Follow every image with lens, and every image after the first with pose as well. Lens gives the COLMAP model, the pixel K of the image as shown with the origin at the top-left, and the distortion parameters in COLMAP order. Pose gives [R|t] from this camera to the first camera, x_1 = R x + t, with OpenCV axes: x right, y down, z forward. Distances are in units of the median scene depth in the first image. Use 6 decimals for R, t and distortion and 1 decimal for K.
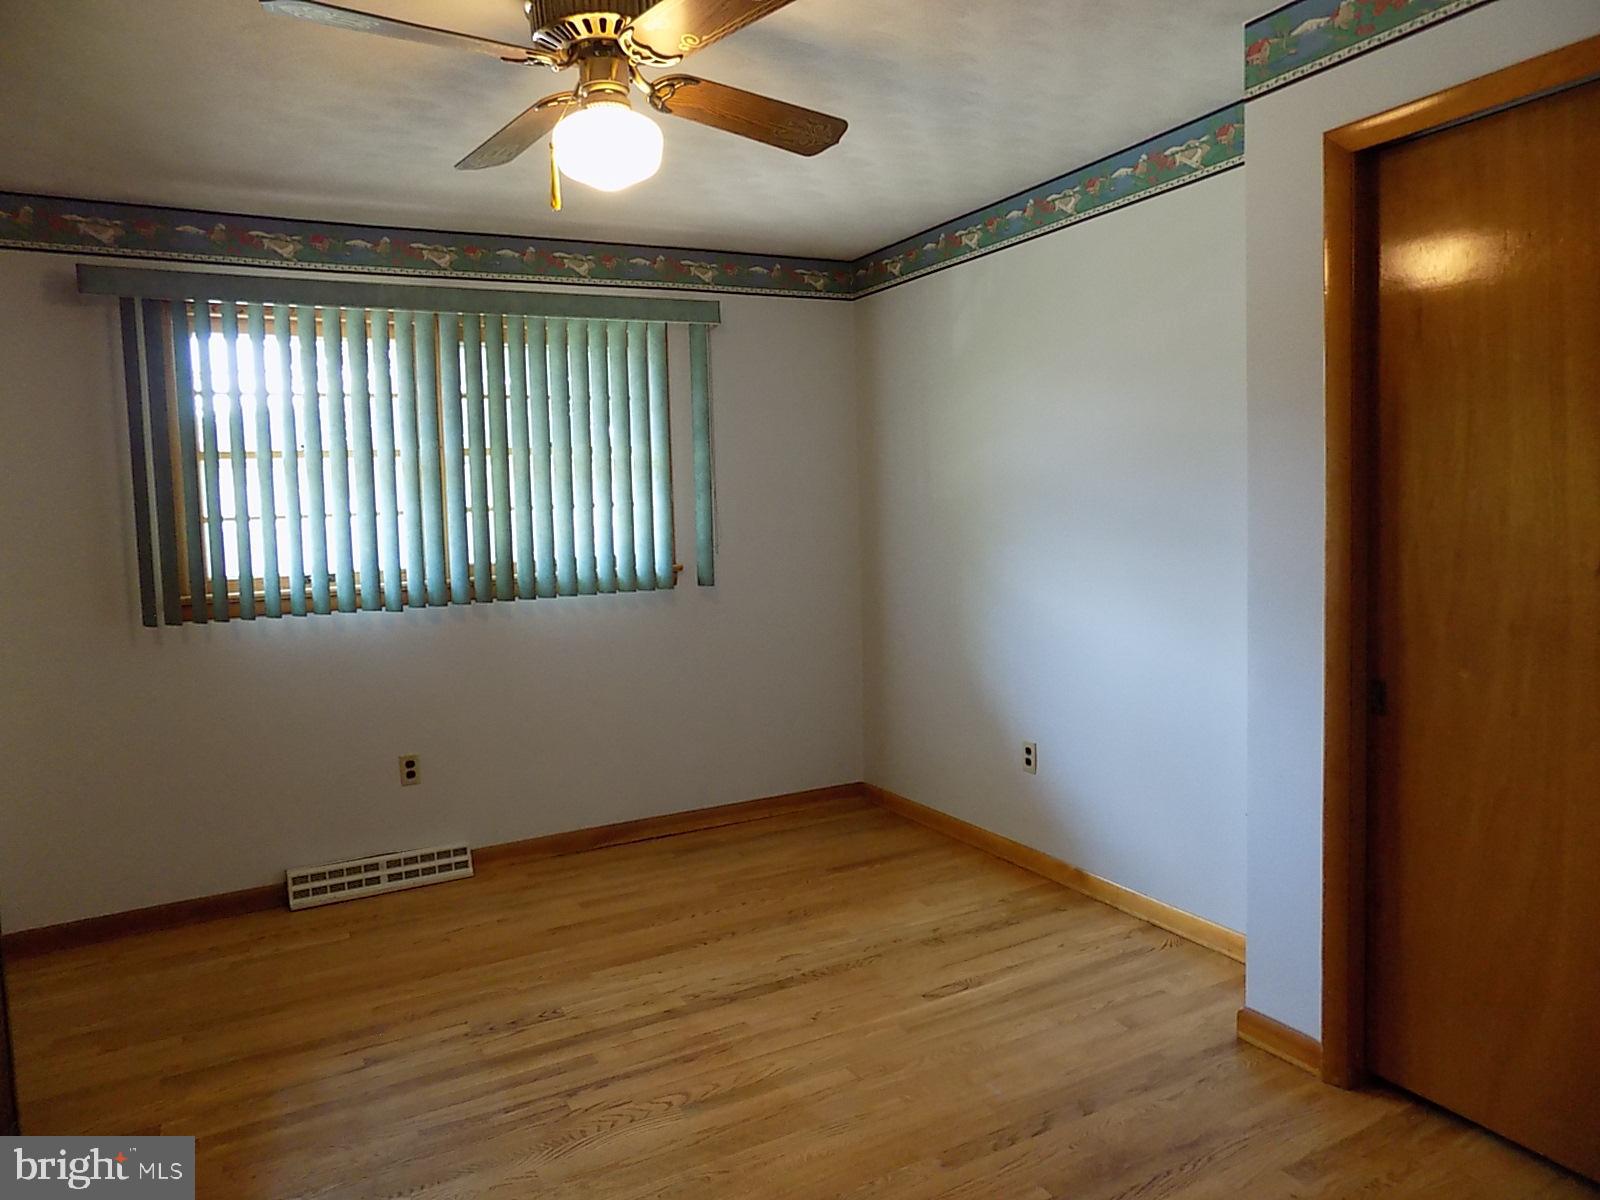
lens RADIAL K [[1072.1, 0, 800.0], [0, 1072.1, 600.0], [0, 0, 1]] dist [-0.118368, 0.103806]
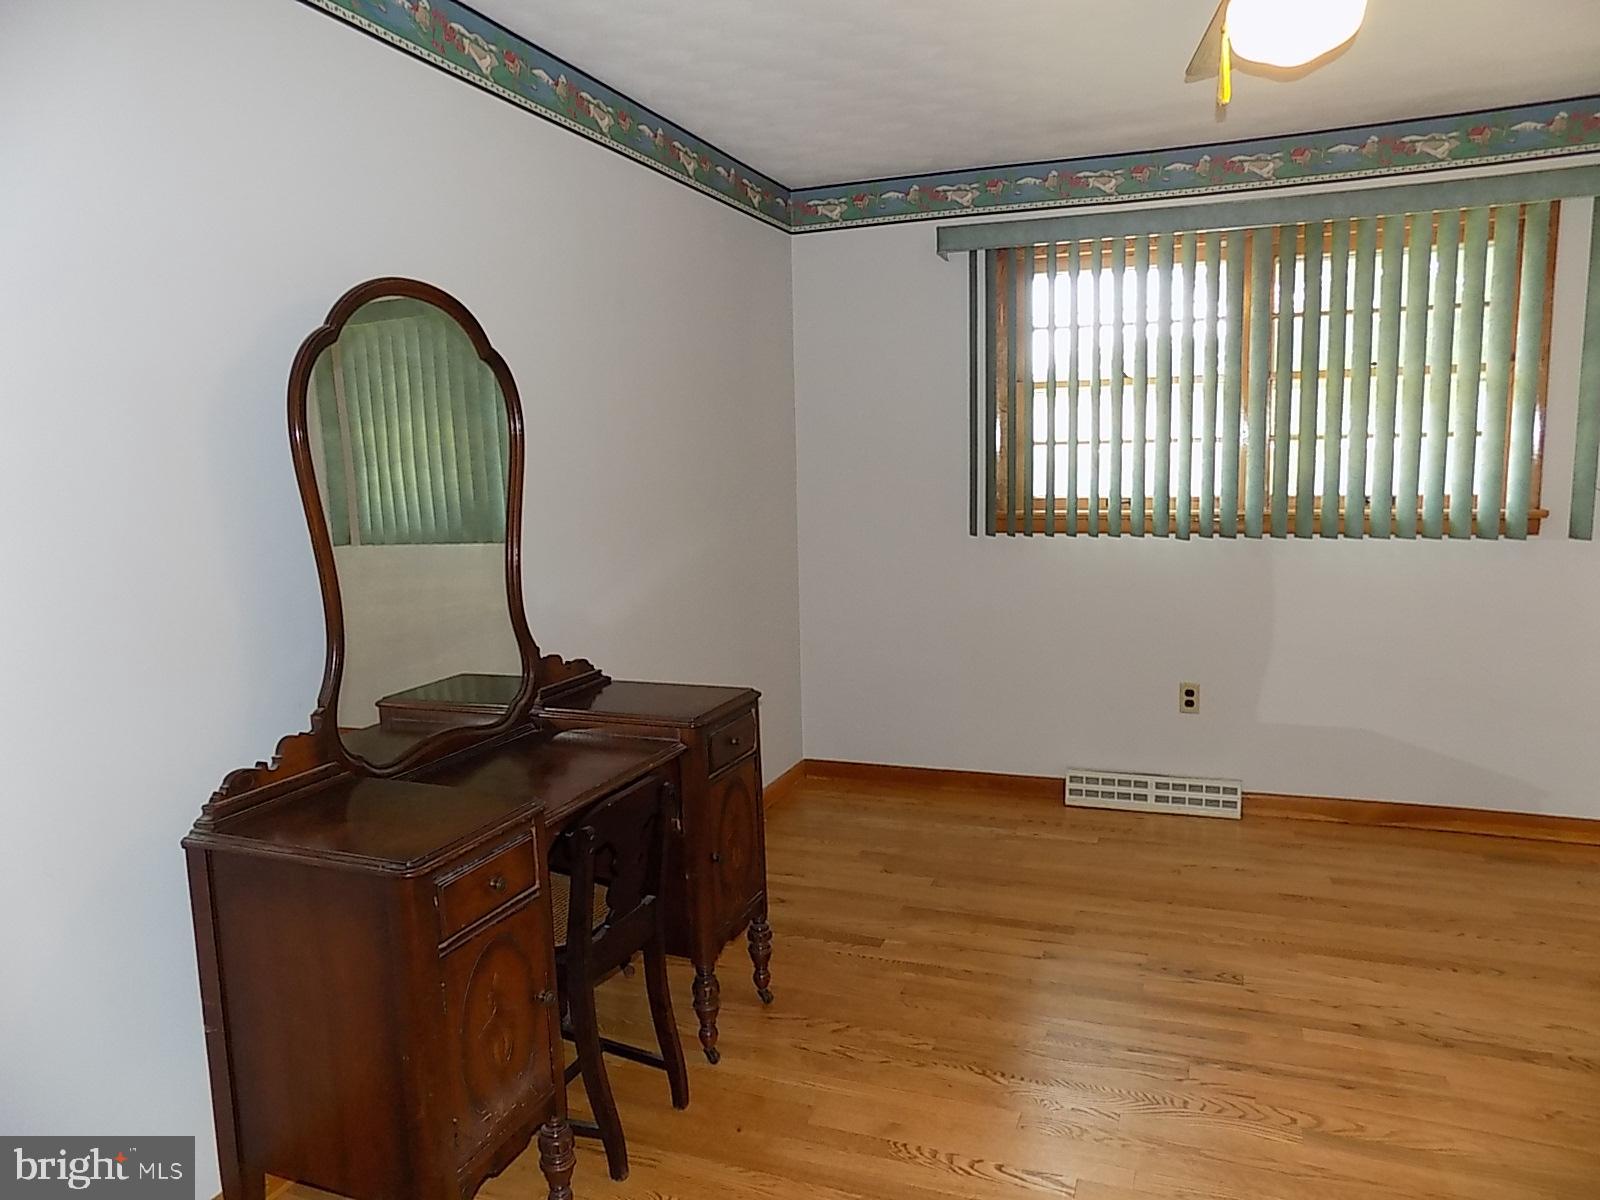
lens RADIAL K [[1058.4, 0, 801.5], [0, 1058.4, 589.6], [0, 0, 1]] dist [-0.075505, 0.056496]
pose [[0.634113, 0.114412, -0.764729, 0.157875], [-0.064350, 0.993370, 0.095260, -0.013451], [0.770558, -0.011195, 0.637271, 0.091131]]
